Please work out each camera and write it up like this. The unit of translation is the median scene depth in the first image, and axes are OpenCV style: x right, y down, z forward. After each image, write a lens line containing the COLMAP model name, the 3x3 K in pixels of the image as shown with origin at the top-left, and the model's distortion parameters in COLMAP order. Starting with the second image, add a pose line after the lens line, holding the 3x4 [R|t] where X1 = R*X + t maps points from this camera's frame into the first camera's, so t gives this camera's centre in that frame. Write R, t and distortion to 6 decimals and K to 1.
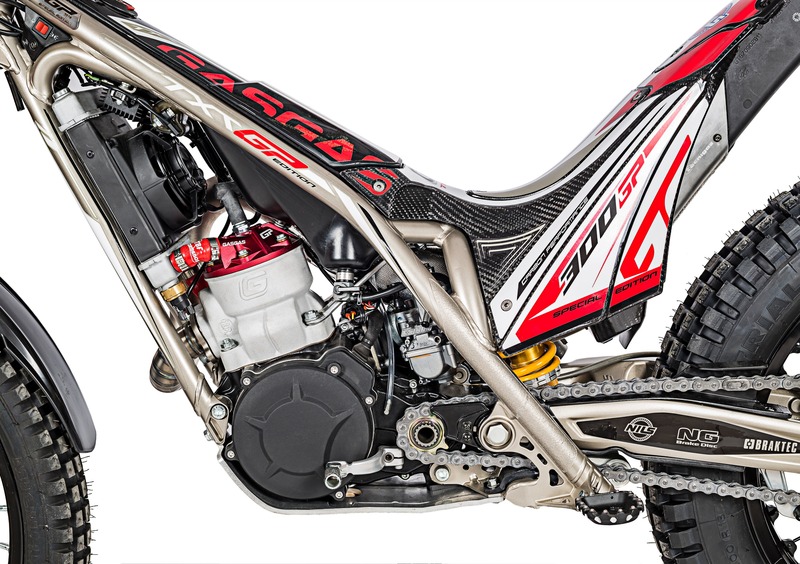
lens RADIAL K [[1160.1, 0, 400.0], [0, 1160.1, 282.0], [0, 0, 1]] dist [-0.055416, -0.063021]
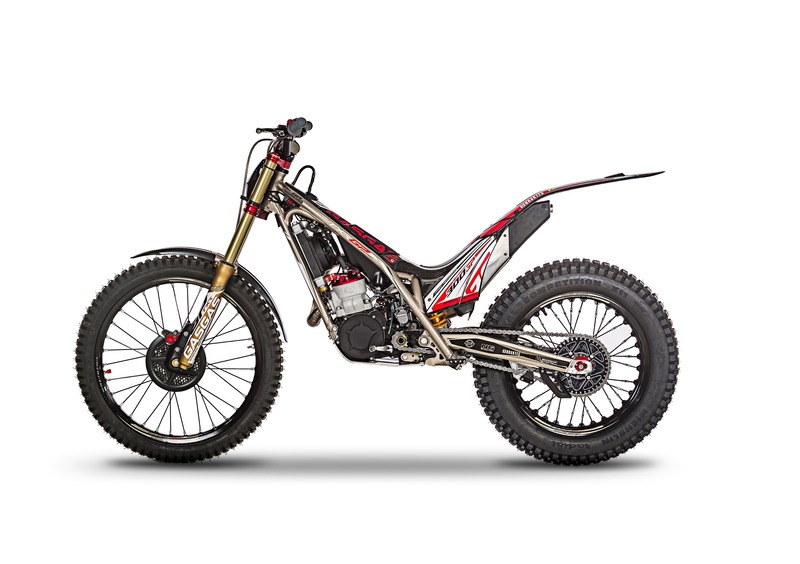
lens RADIAL K [[1659.1, 0, 400.0], [0, 1659.1, 282.0], [0, 0, 1]] dist [0.006853, 0.001251]
pose [[0.996354, 0.078122, 0.034281, -0.146390], [-0.073614, 0.990358, -0.117350, 0.500963], [-0.043118, 0.114399, 0.992499, -3.454907]]
